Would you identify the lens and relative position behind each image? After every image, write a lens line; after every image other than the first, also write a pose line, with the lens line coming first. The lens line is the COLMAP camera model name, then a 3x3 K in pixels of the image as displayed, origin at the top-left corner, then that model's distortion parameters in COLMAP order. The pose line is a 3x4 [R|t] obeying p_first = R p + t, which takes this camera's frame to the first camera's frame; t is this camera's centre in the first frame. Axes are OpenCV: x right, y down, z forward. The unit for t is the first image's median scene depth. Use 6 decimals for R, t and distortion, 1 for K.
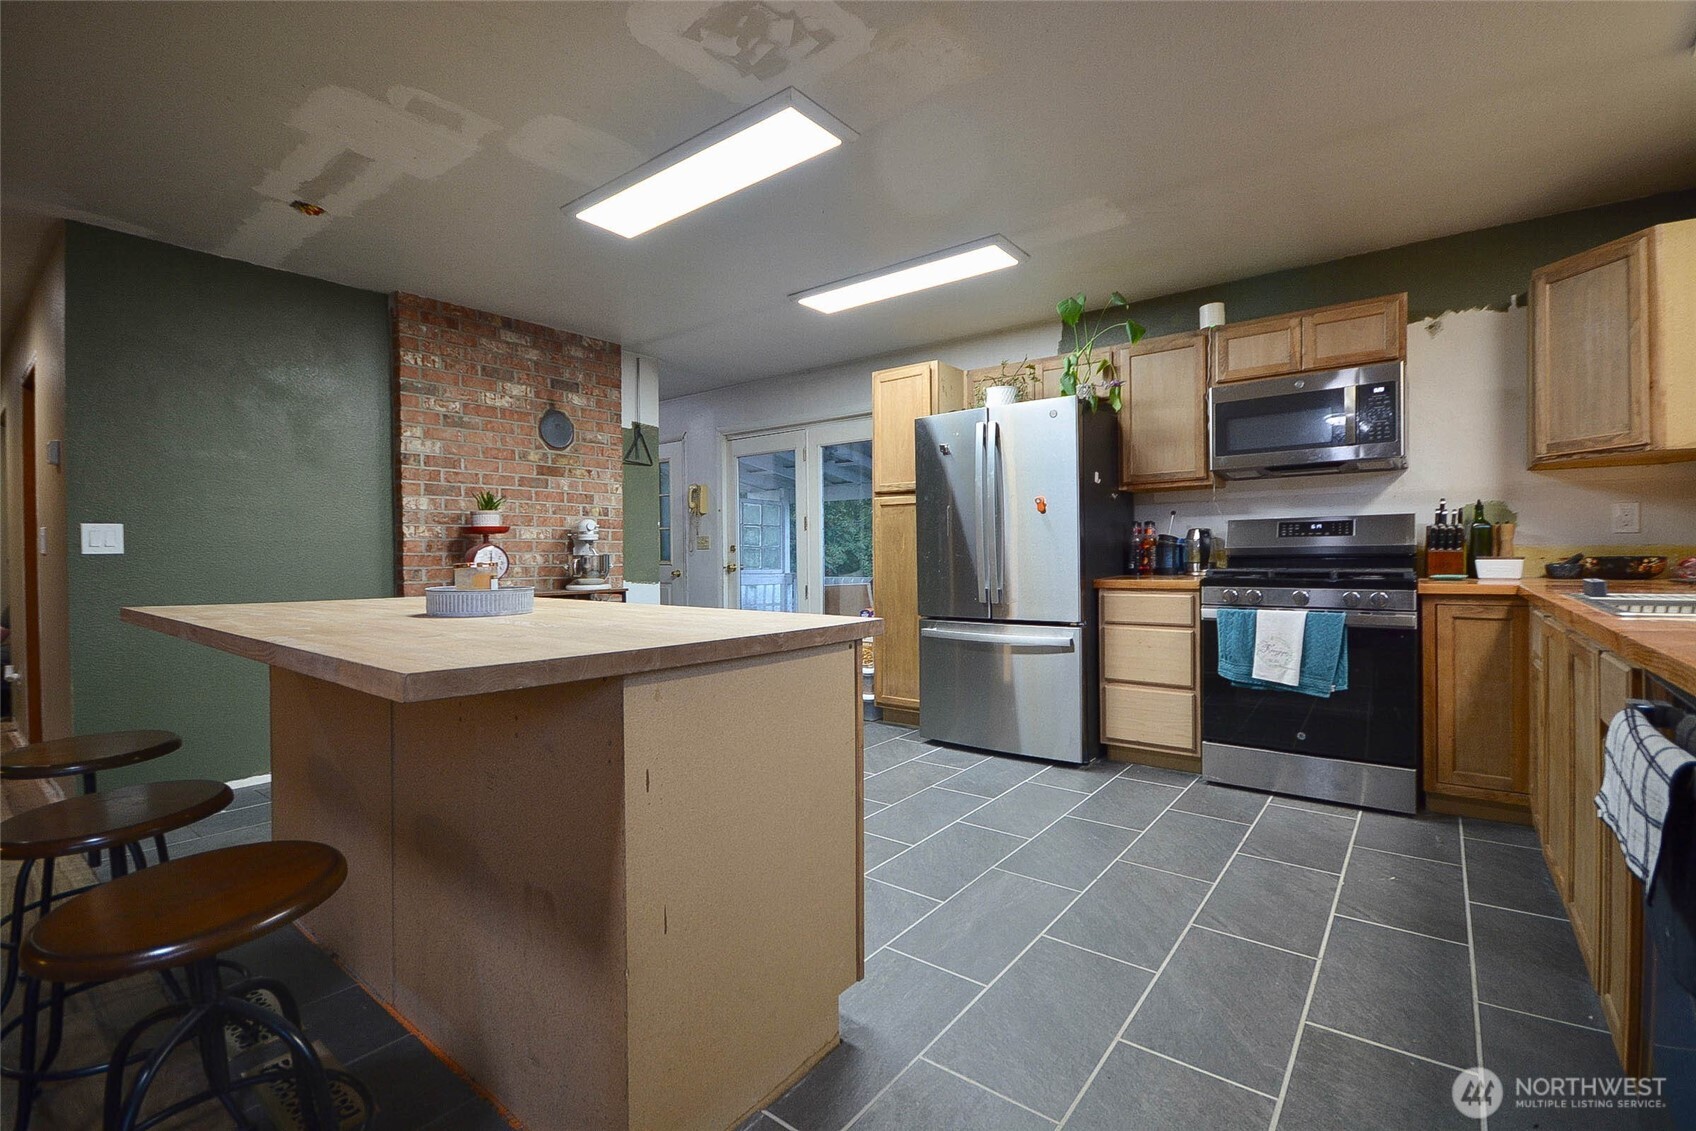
lens RADIAL K [[747.5, 0, 853.1], [0, 747.5, 565.2], [0, 0, 1]] dist [0.008455, 0.001526]
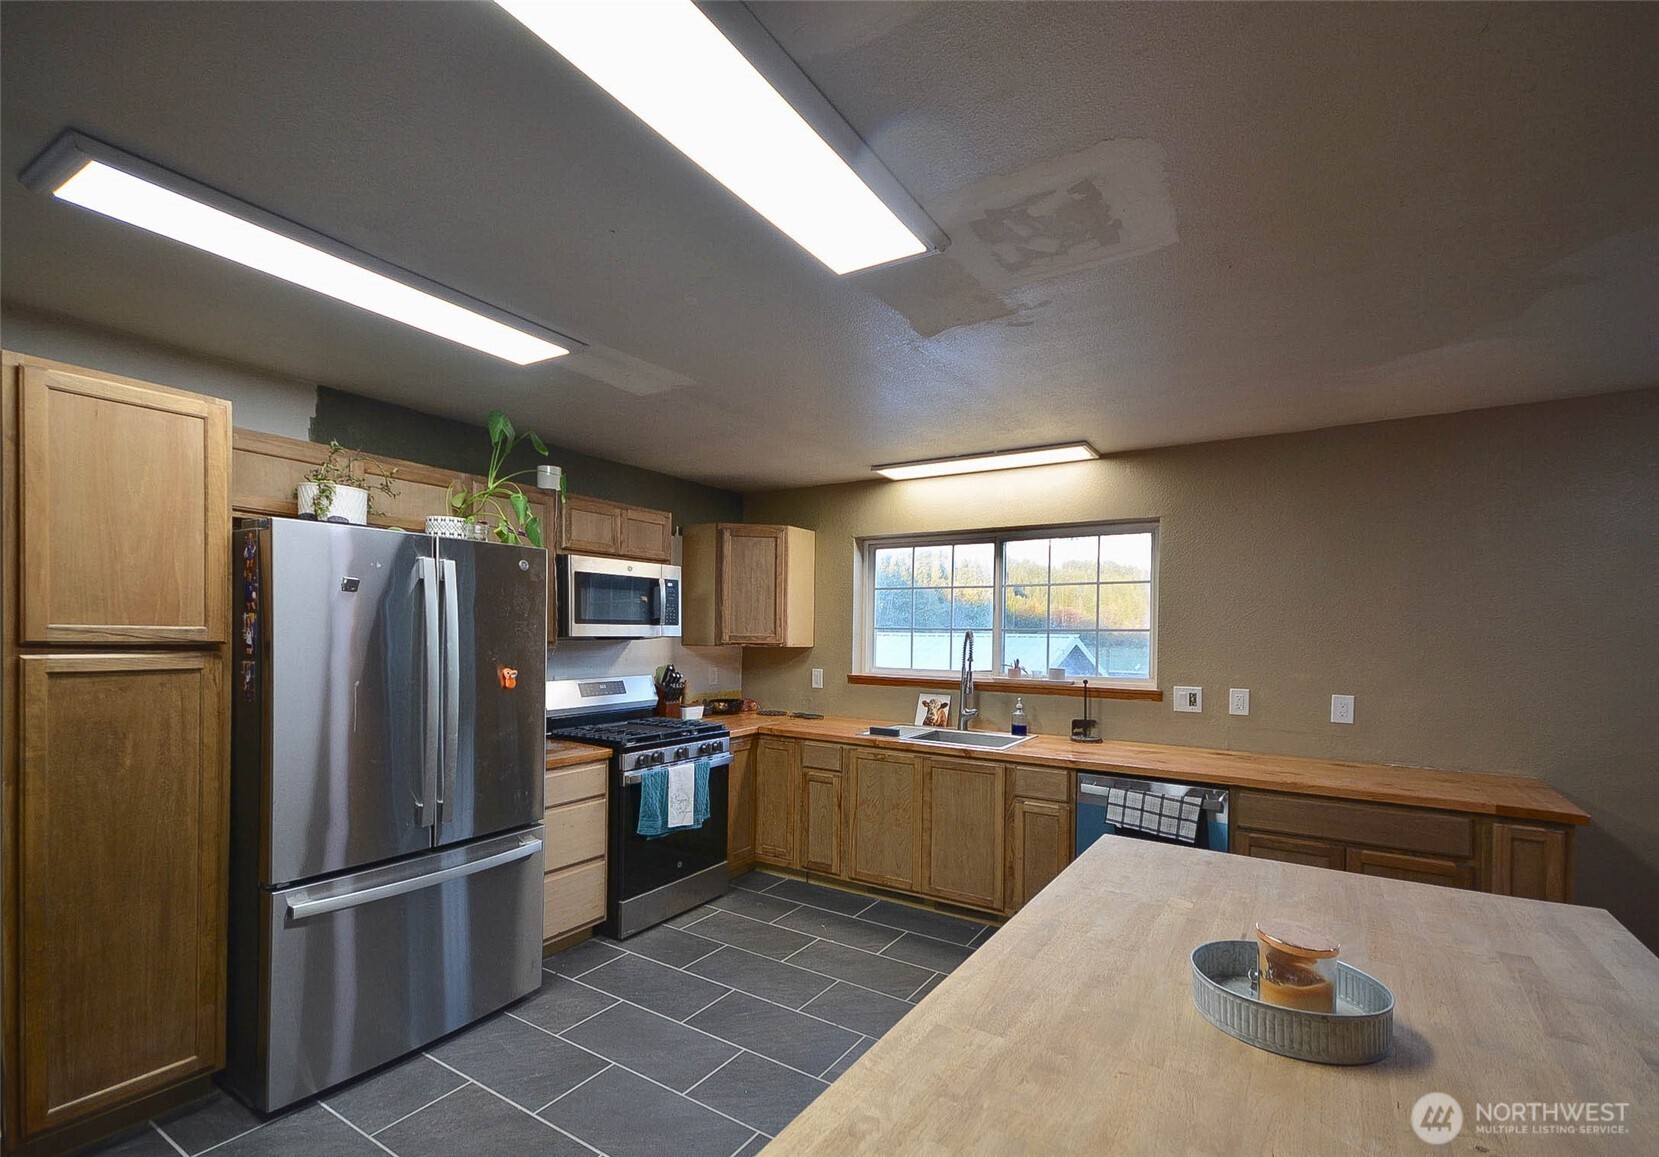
lens RADIAL K [[747.0, 0, 833.8], [0, 747.0, 652.2], [0, 0, 1]] dist [0.033130, 0.001753]
pose [[-0.088165, -0.020534, 0.995894, -0.546298], [0.002339, 0.999780, 0.020821, -0.124448], [-0.996103, 0.004165, -0.088098, 0.727704]]
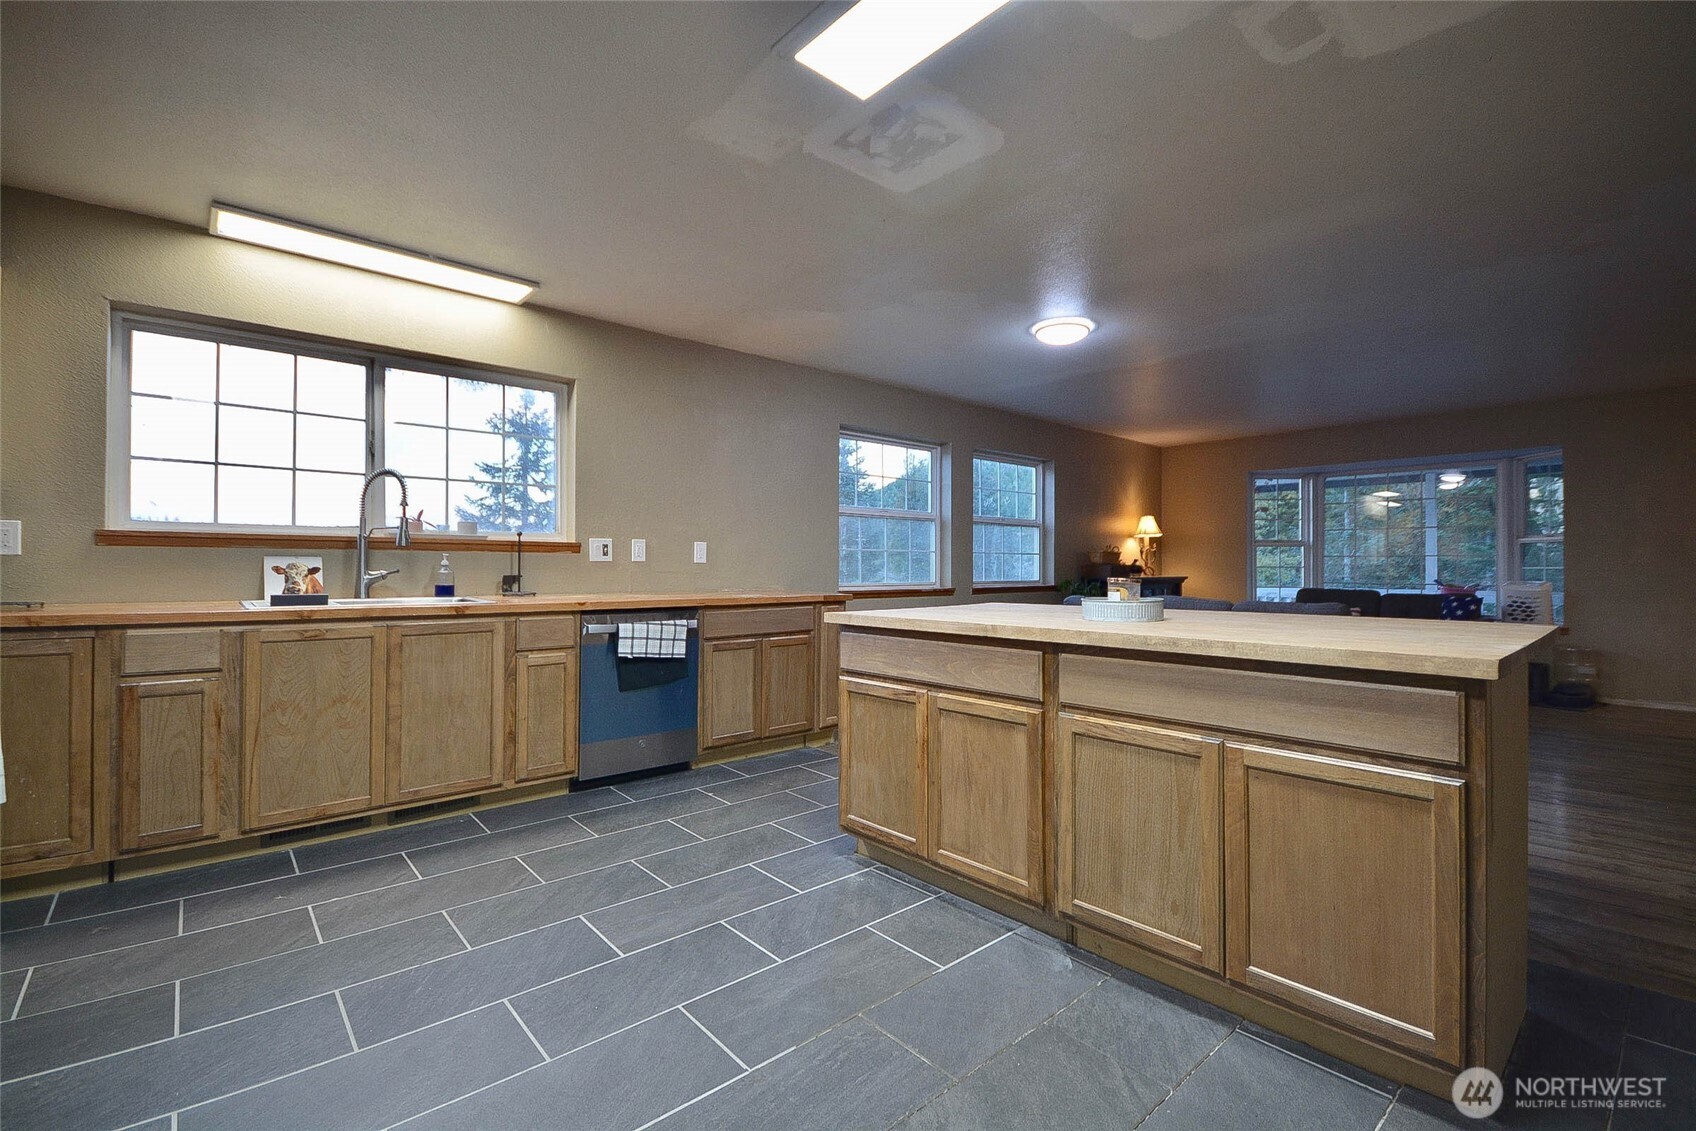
lens RADIAL K [[747.5, 0, 844.6], [0, 747.5, 568.9], [0, 0, 1]] dist [0.008455, 0.001526]
pose [[-0.980652, 0.003206, 0.195733, -0.149547], [0.006413, 0.999855, 0.015755, -0.024377], [-0.195654, 0.016705, -0.980531, 1.197562]]
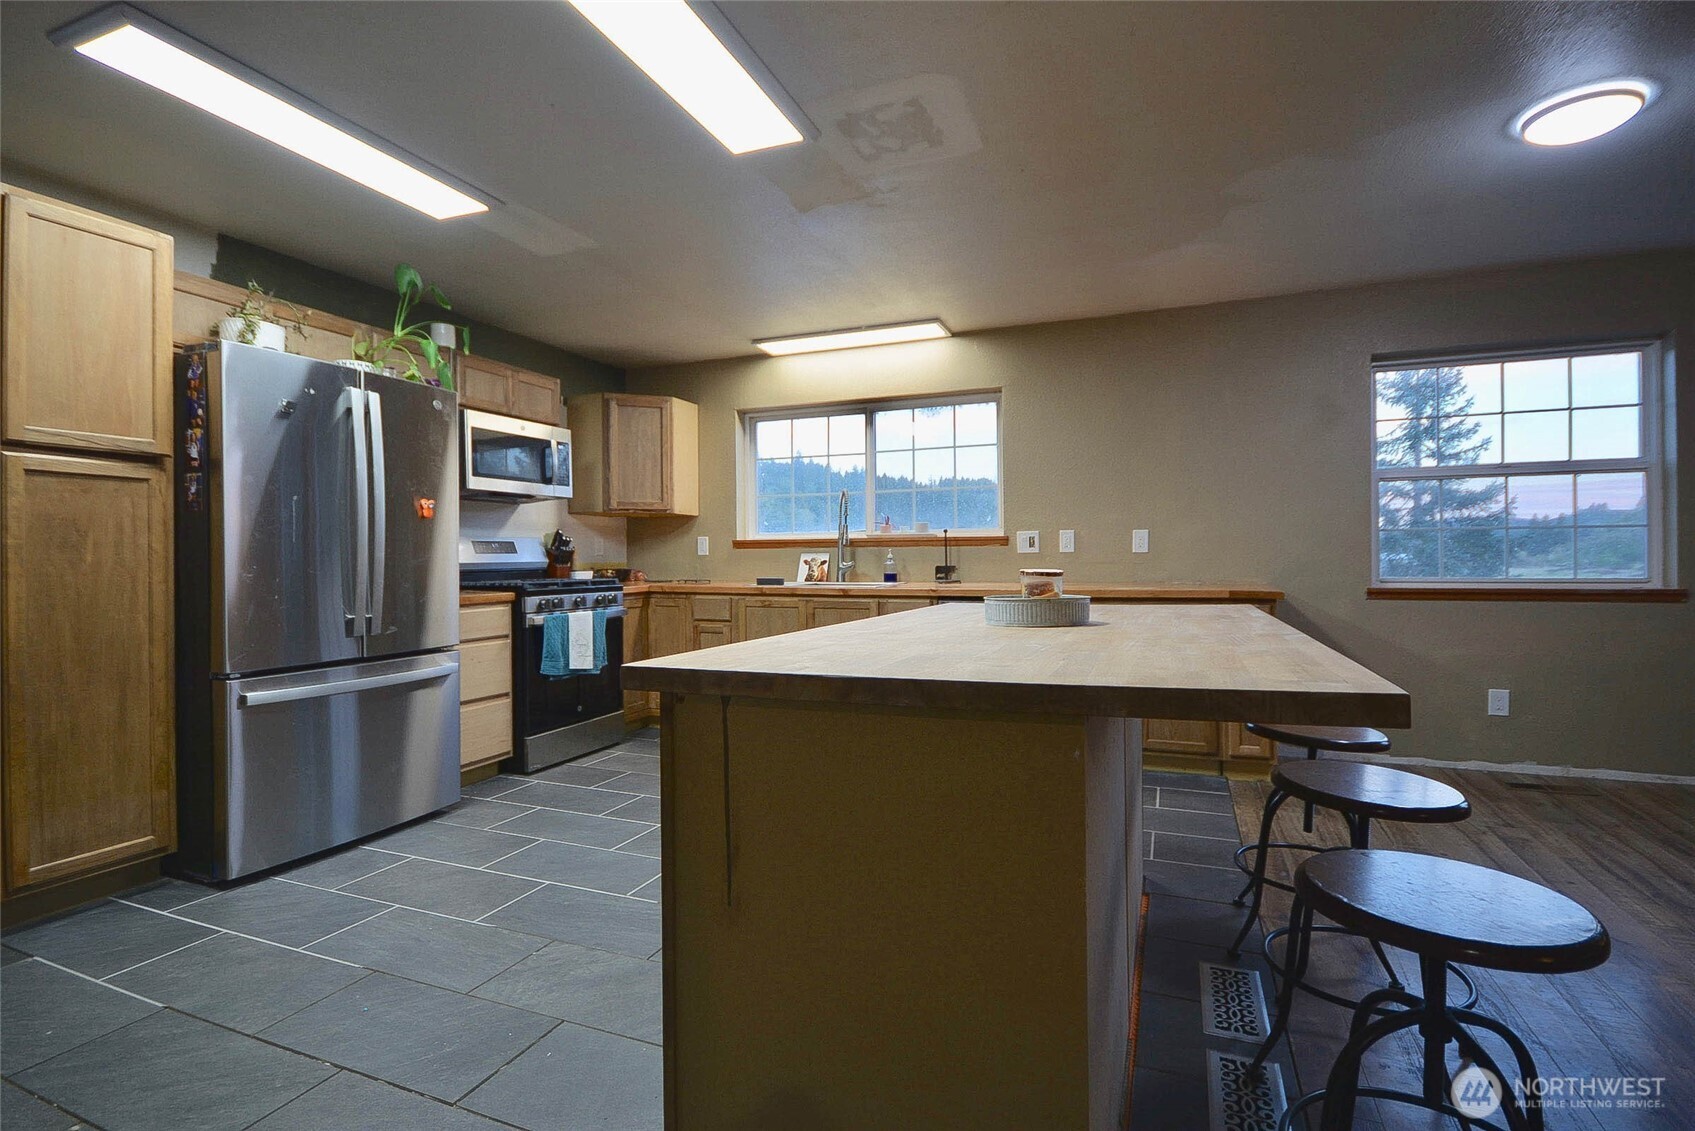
lens RADIAL K [[803.4, 0, 851.1], [0, 803.4, 575.3], [0, 0, 1]] dist [0.004470, -0.003217]
pose [[-0.269648, -0.009442, 0.962913, -0.736718], [0.023581, 0.999587, 0.016405, -0.011693], [-0.962670, 0.027130, -0.269315, 0.779987]]
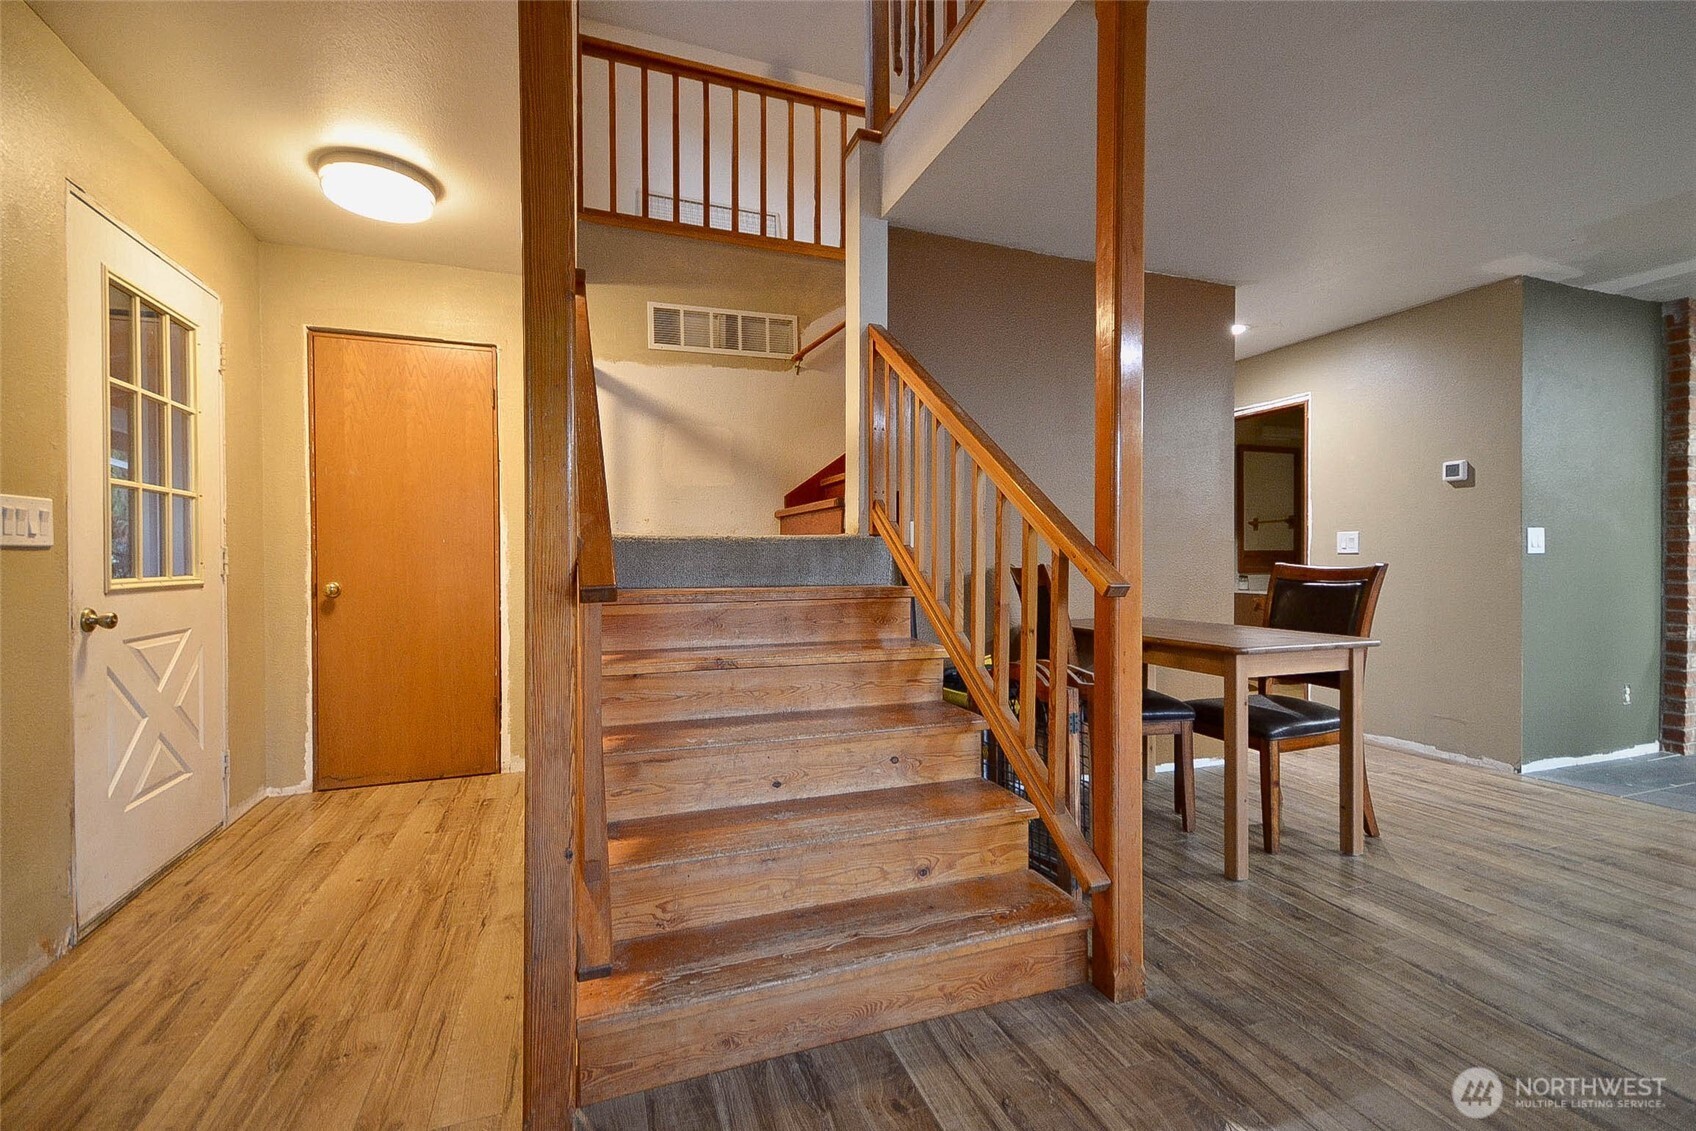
lens RADIAL K [[747.5, 0, 843.8], [0, 747.5, 560.6], [0, 0, 1]] dist [0.008455, 0.001526]
pose [[0.839338, 0.006585, -0.543570, -1.080846], [-0.011824, 0.999911, -0.006145, 0.014537], [0.543481, 0.011585, 0.839342, -0.522305]]
